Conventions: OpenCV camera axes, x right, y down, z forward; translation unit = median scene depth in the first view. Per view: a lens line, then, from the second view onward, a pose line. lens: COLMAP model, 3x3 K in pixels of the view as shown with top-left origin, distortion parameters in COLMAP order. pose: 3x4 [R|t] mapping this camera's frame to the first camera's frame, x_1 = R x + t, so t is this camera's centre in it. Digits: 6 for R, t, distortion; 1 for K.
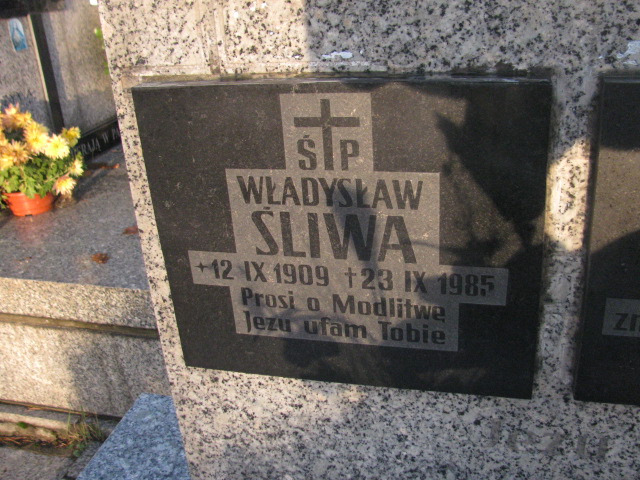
lens RADIAL K [[661.5, 0, 331.9], [0, 661.5, 238.7], [0, 0, 1]] dist [-0.231481, 0.261114]
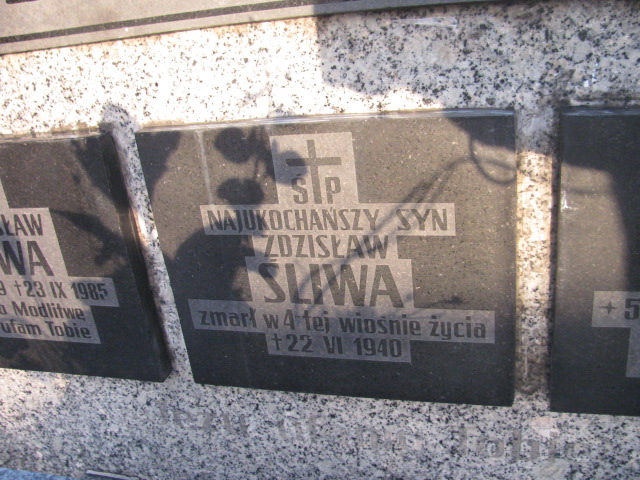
lens RADIAL K [[661.5, 0, 331.9], [0, 661.5, 238.7], [0, 0, 1]] dist [-0.231481, 0.261114]
pose [[0.998536, -0.042098, -0.033972, 0.677329], [0.041284, 0.998852, -0.024316, 0.016063], [0.034956, 0.022878, 0.999127, -0.238927]]
